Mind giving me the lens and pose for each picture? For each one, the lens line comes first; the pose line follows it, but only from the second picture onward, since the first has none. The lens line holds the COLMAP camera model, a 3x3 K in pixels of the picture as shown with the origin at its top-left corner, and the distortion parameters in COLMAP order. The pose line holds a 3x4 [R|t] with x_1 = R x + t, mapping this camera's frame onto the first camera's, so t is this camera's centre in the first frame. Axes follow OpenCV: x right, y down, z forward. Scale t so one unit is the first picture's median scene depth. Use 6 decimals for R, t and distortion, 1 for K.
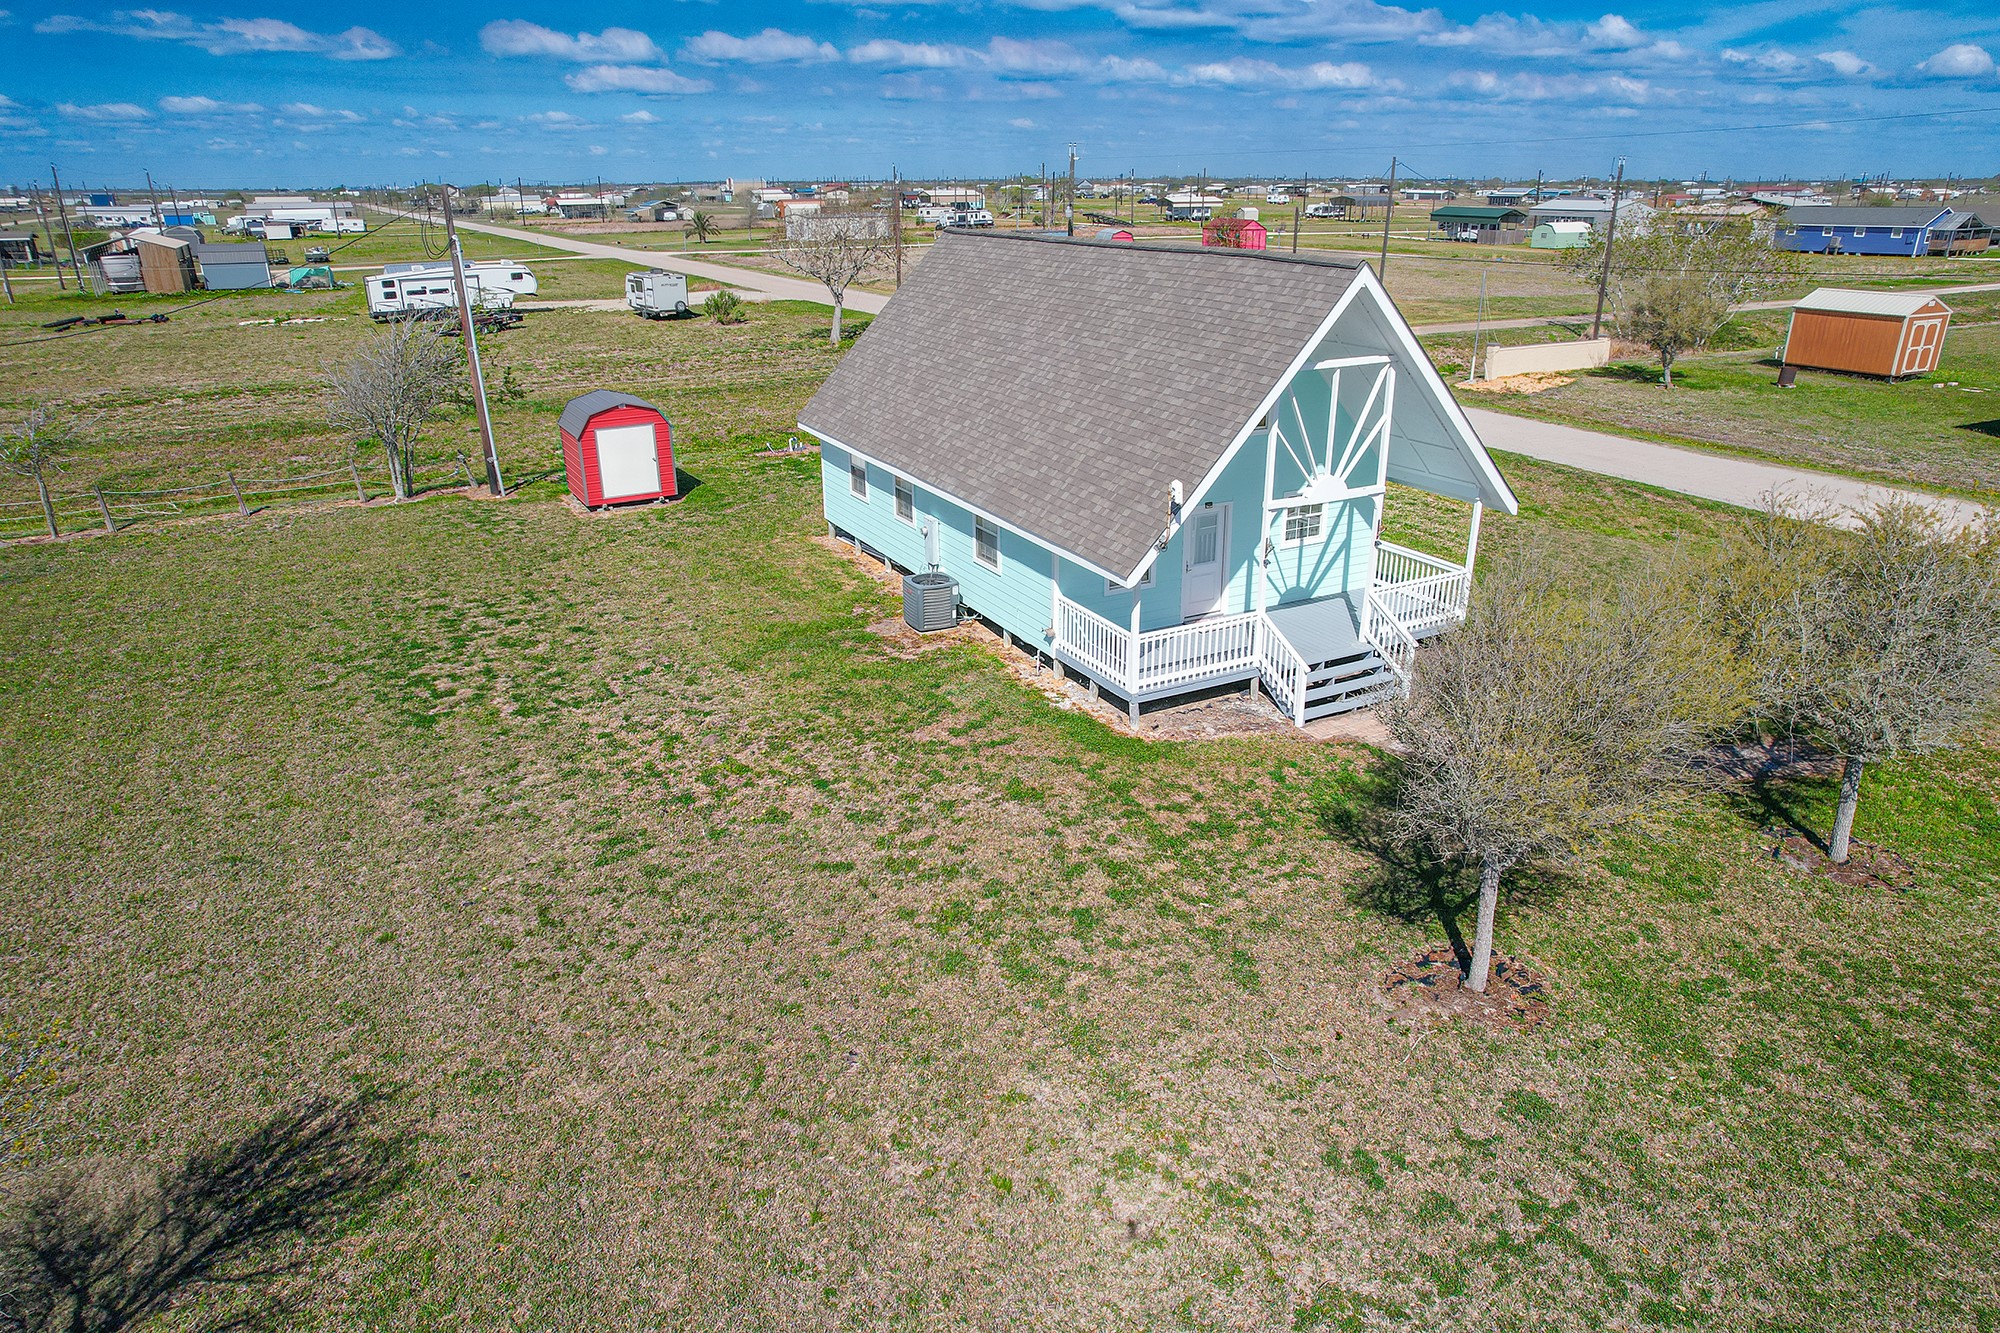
lens RADIAL K [[1276.7, 0, 1001.9], [0, 1276.7, 685.8], [0, 0, 1]] dist [-0.065225, 0.053054]
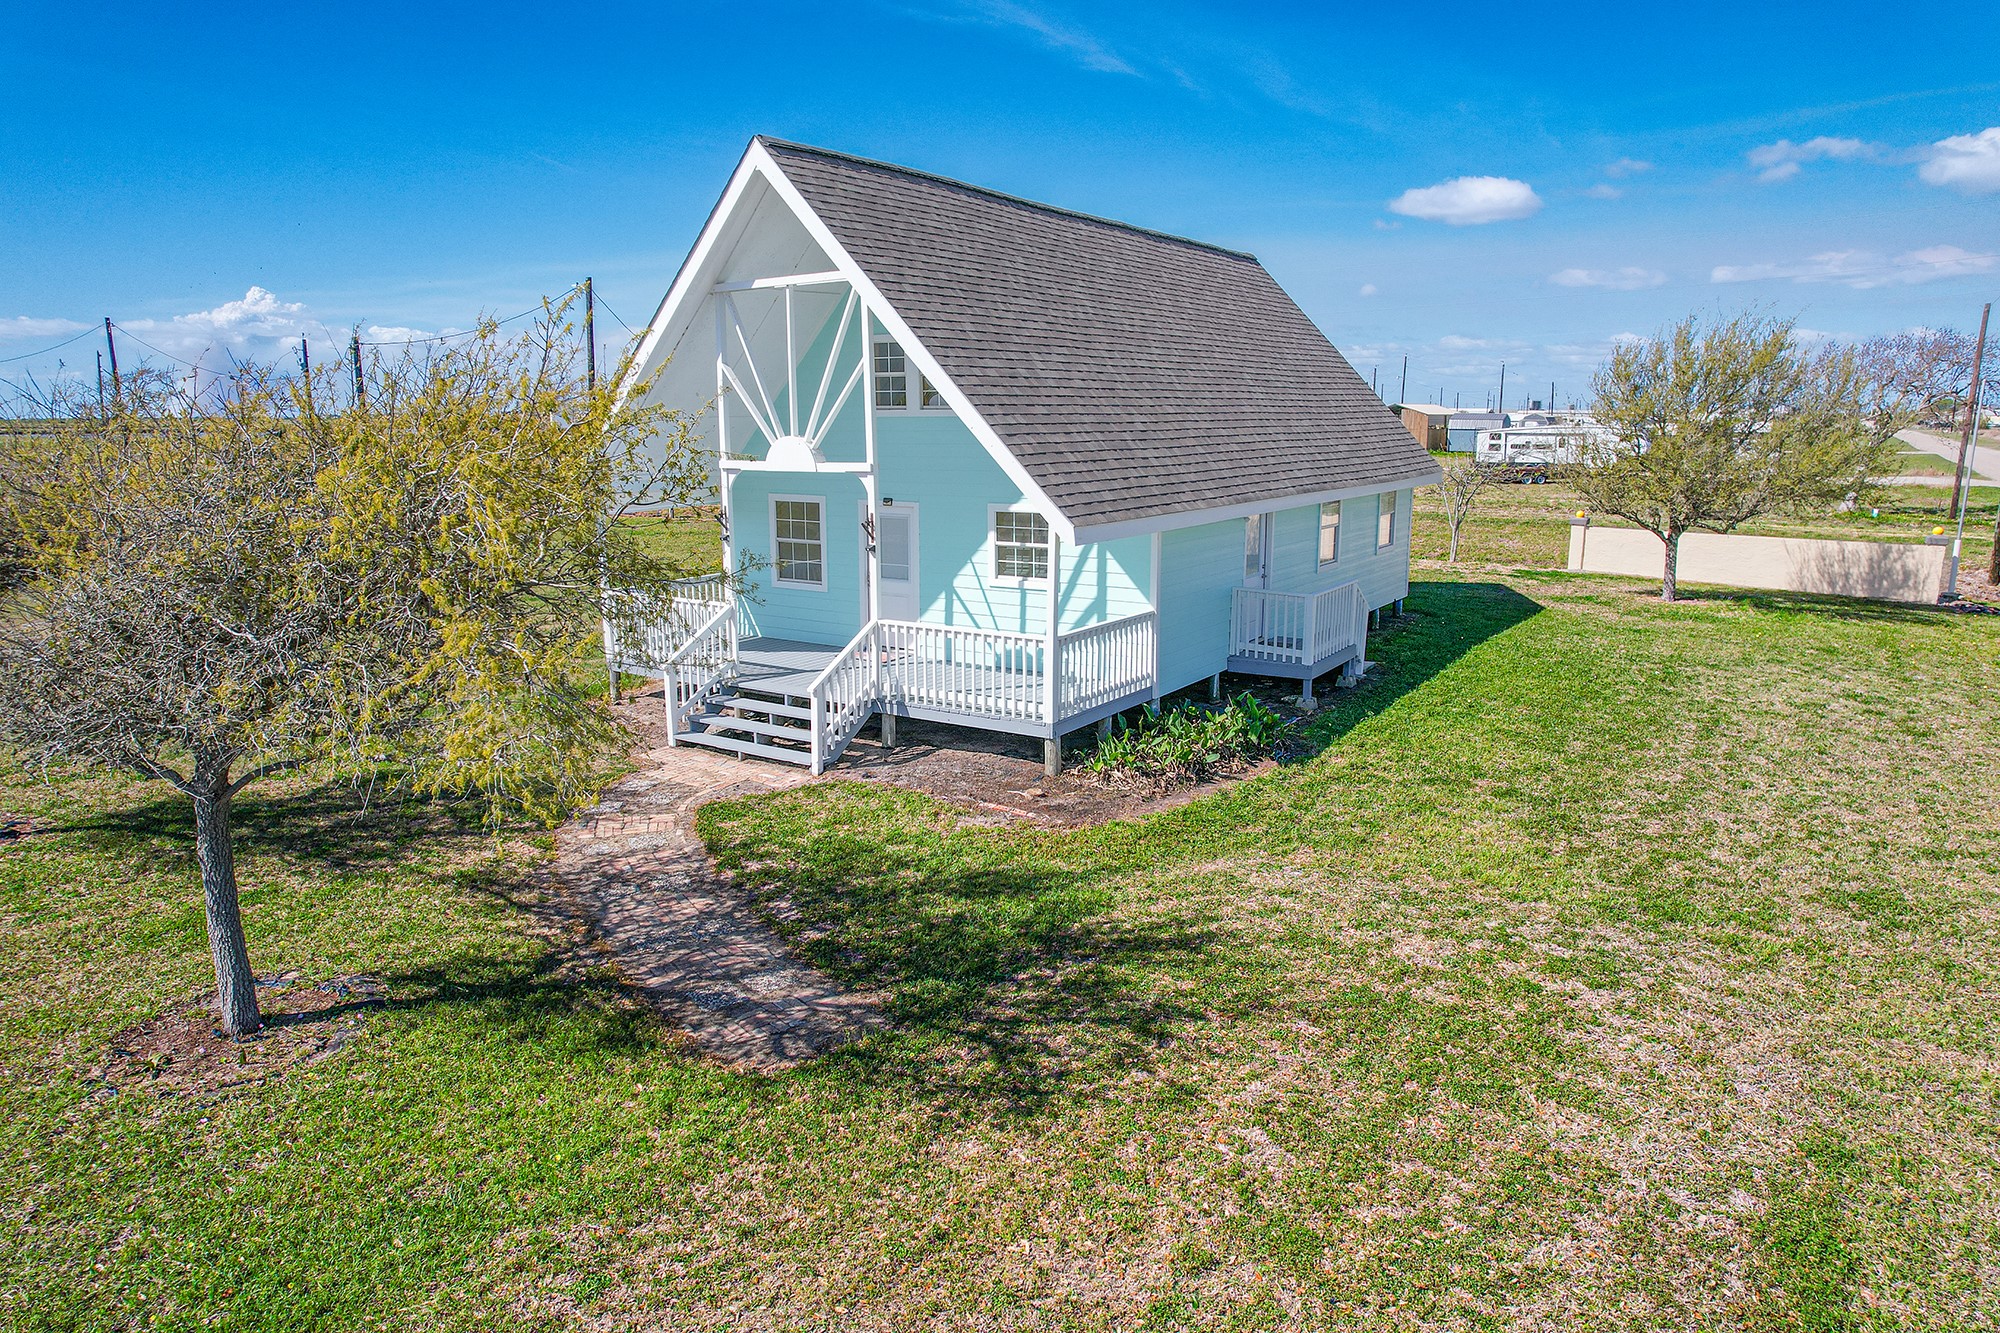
lens RADIAL K [[1276.7, 0, 1000.5], [0, 1276.7, 671.4], [0, 0, 1]] dist [-0.065225, 0.053054]
pose [[0.471724, 0.179022, -0.863382, 0.906314], [-0.326916, 0.944895, 0.017308, -0.081690], [0.818904, 0.274089, 0.504254, 0.705879]]
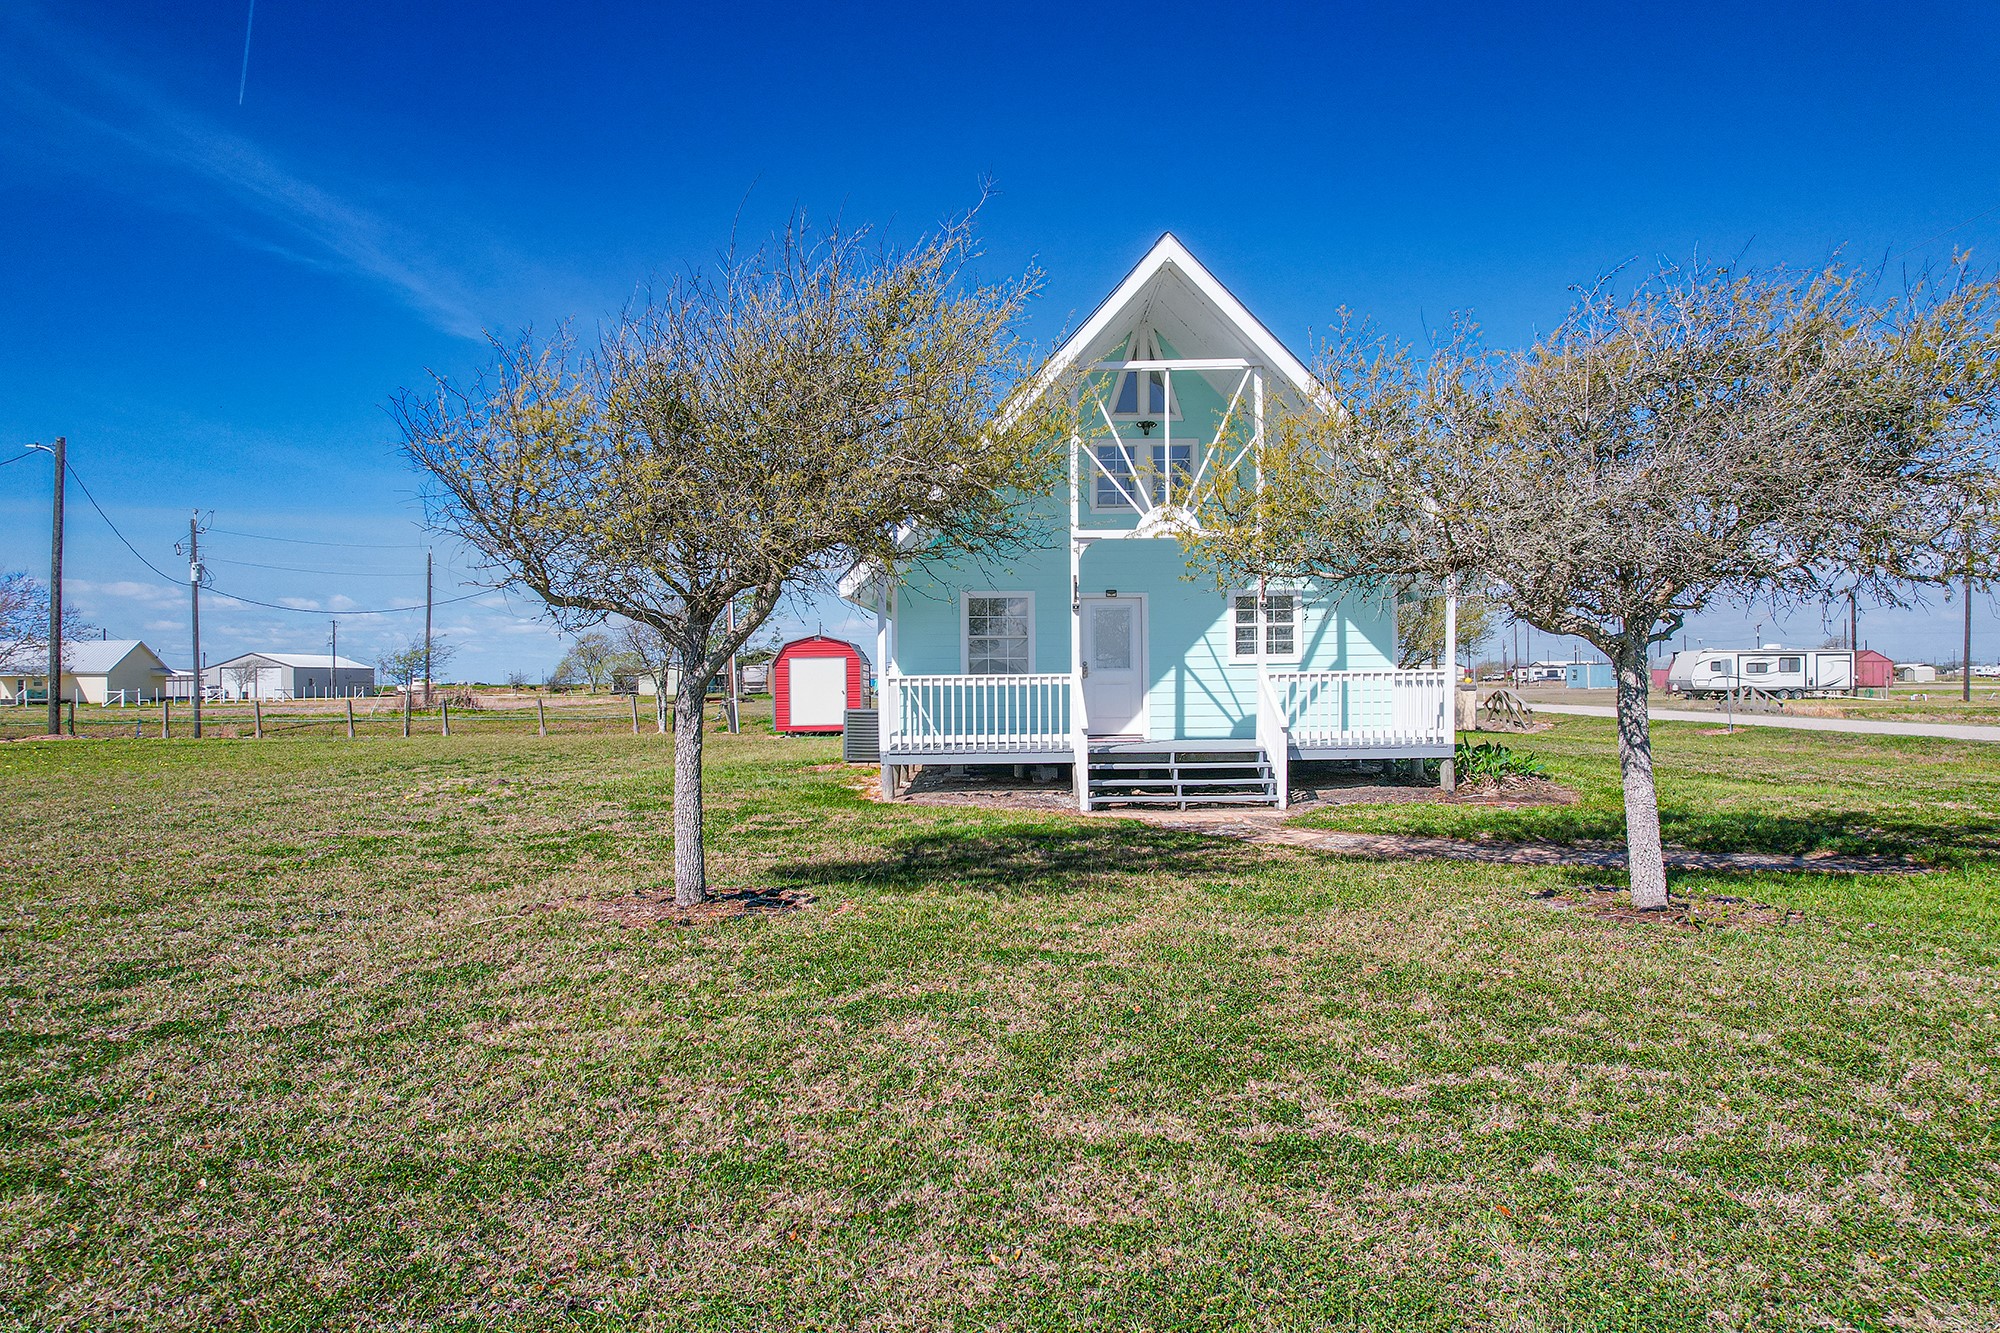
lens RADIAL K [[1276.7, 0, 1001.9], [0, 1276.7, 680.0], [0, 0, 1]] dist [-0.065225, 0.053054]
pose [[0.882151, -0.001316, -0.470966, 0.498097], [-0.173278, 0.928947, -0.327158, 0.194945], [0.437933, 0.370211, 0.819243, 0.322766]]
